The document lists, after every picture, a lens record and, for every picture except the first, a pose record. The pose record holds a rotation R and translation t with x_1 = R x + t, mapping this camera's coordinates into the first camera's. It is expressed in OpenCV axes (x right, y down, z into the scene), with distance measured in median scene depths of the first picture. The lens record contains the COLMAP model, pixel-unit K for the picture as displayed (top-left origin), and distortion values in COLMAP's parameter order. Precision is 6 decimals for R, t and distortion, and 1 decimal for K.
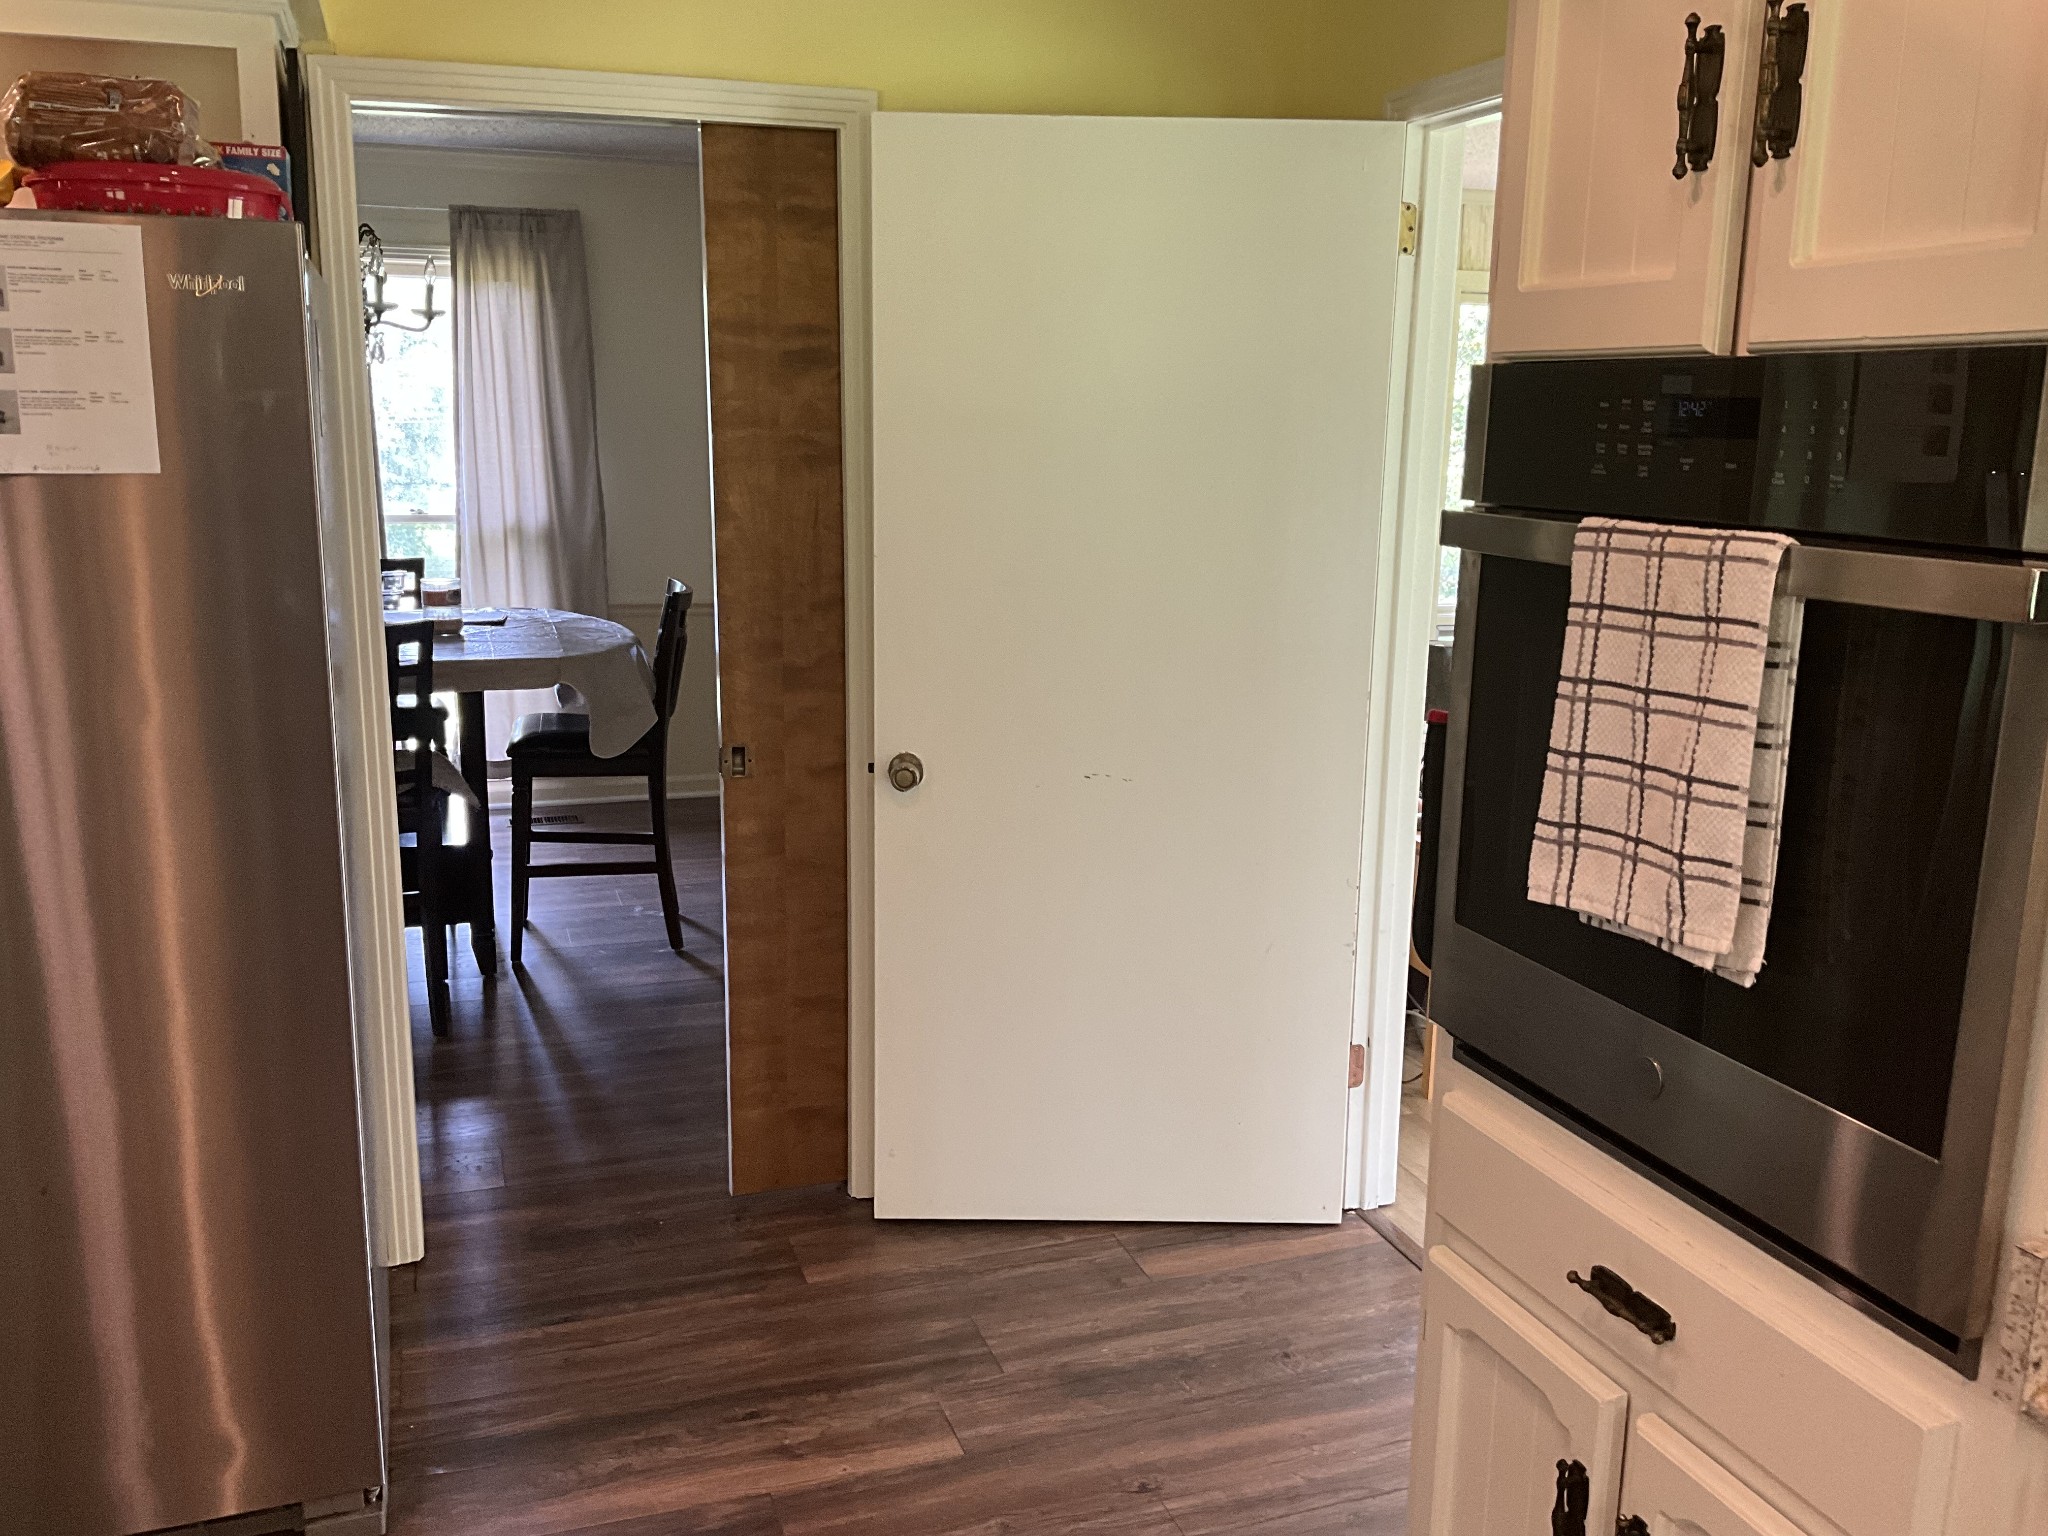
lens RADIAL K [[1690.3, 0, 1015.0], [0, 1690.3, 761.6], [0, 0, 1]] dist [0.132495, -0.276003]
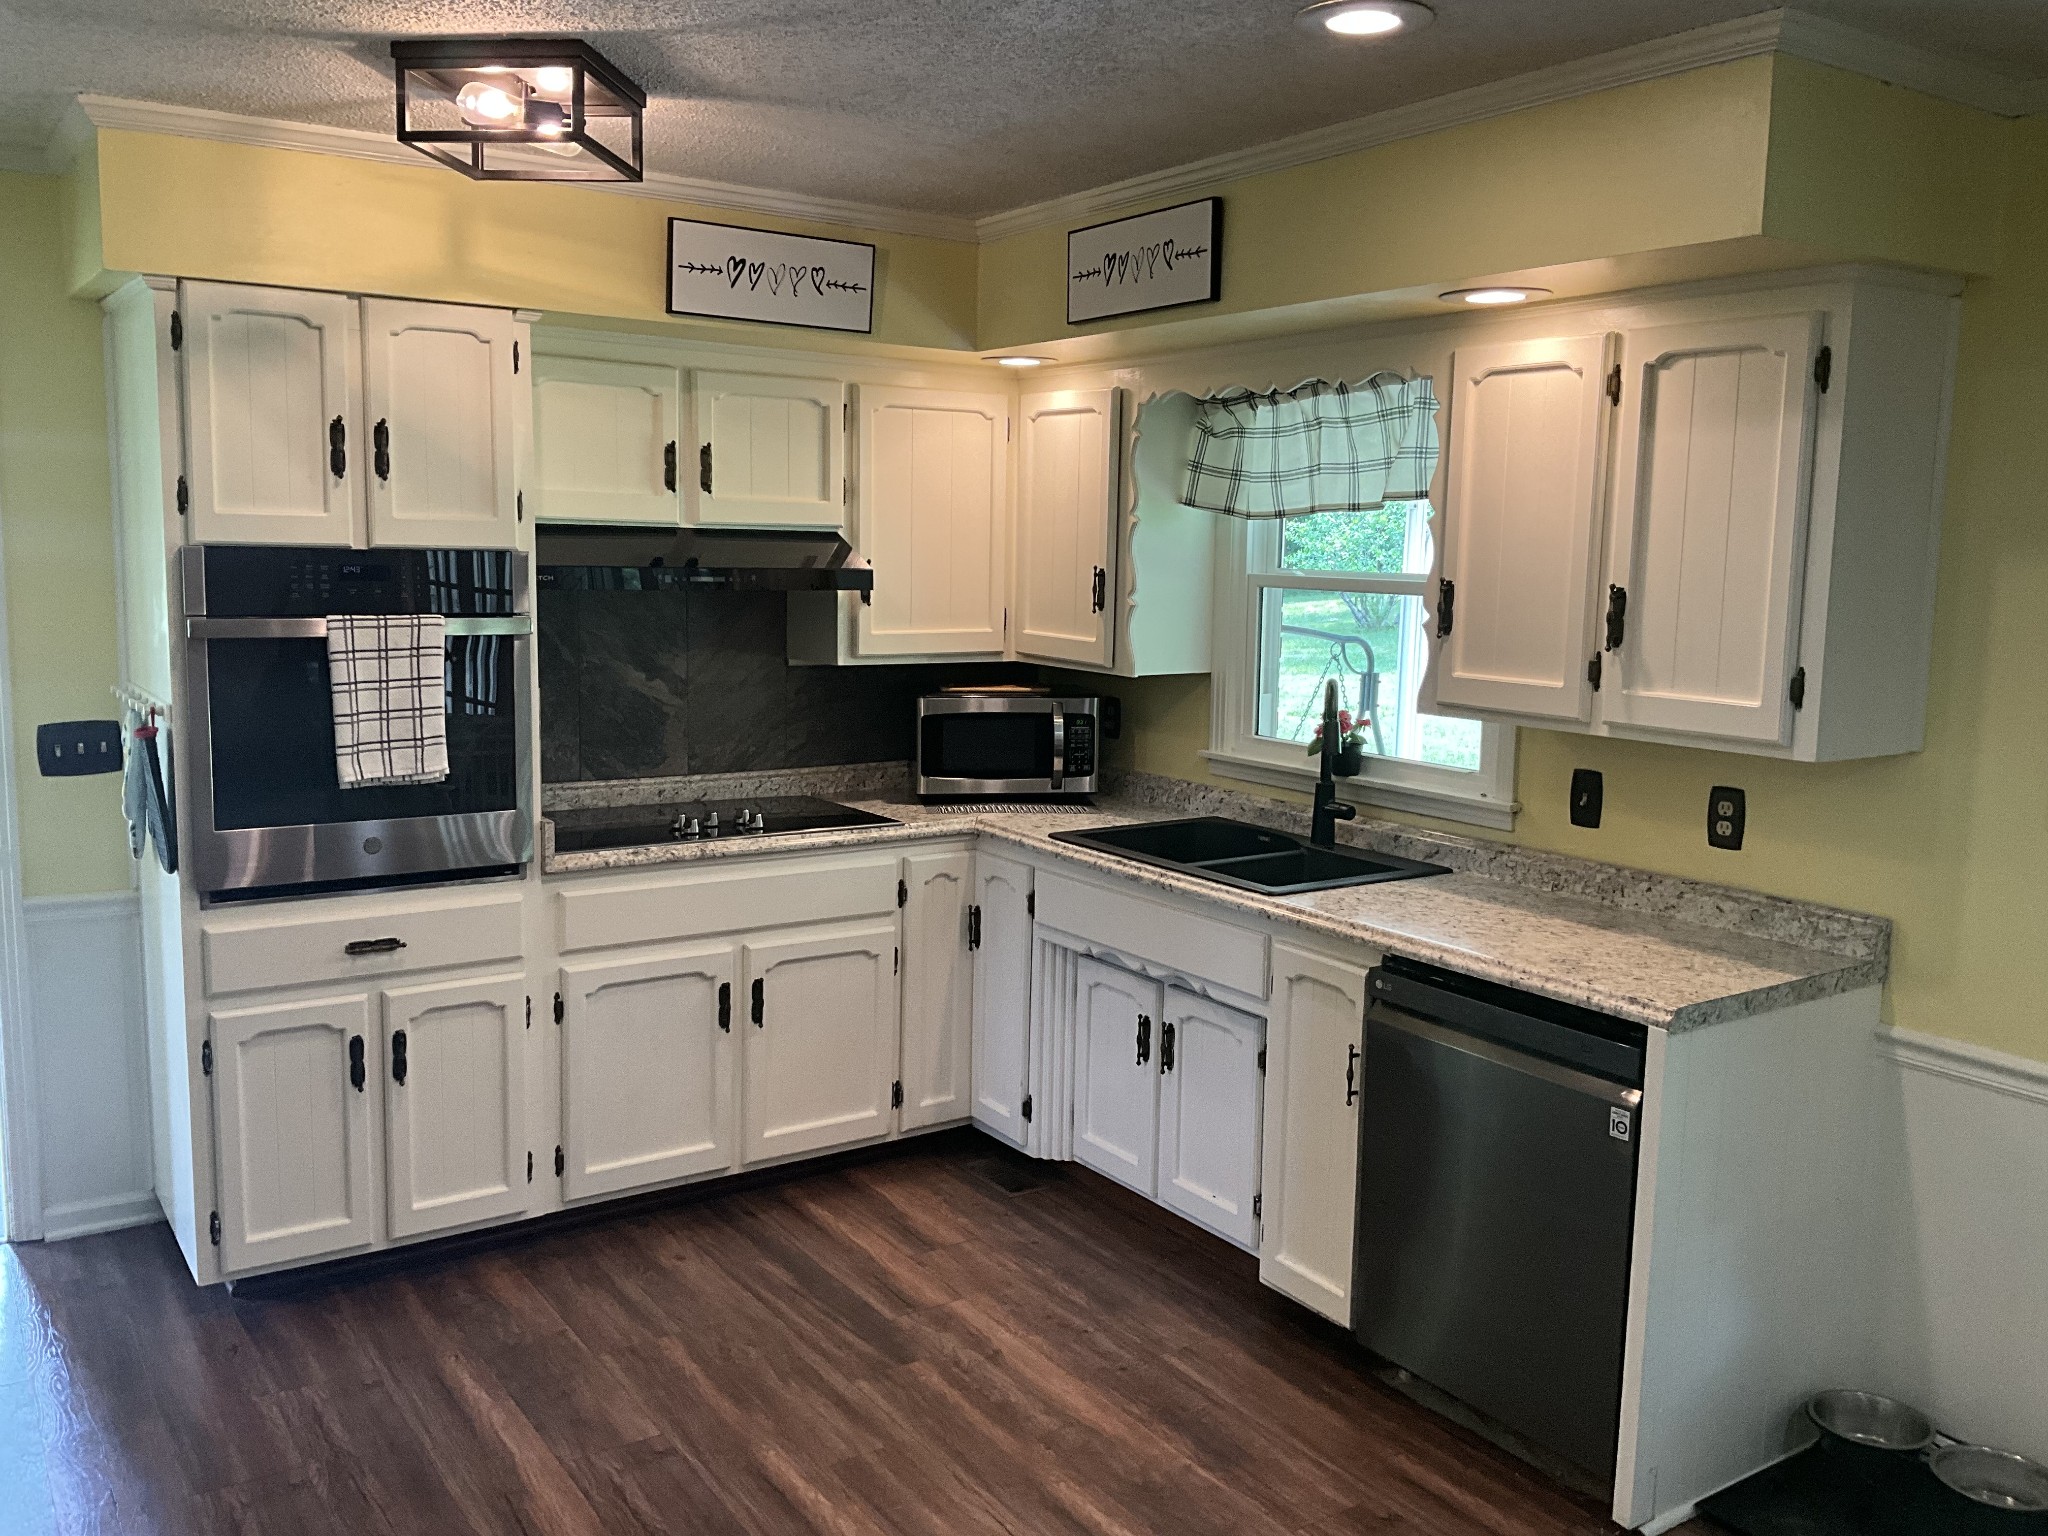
lens RADIAL K [[1690.3, 0, 1015.0], [0, 1690.3, 761.6], [0, 0, 1]] dist [0.132495, -0.276003]
pose [[-0.244168, -0.151093, 0.957890, -2.249115], [0.171528, 0.965483, 0.196014, -0.257438], [-0.954442, 0.212165, -0.209823, 0.659837]]
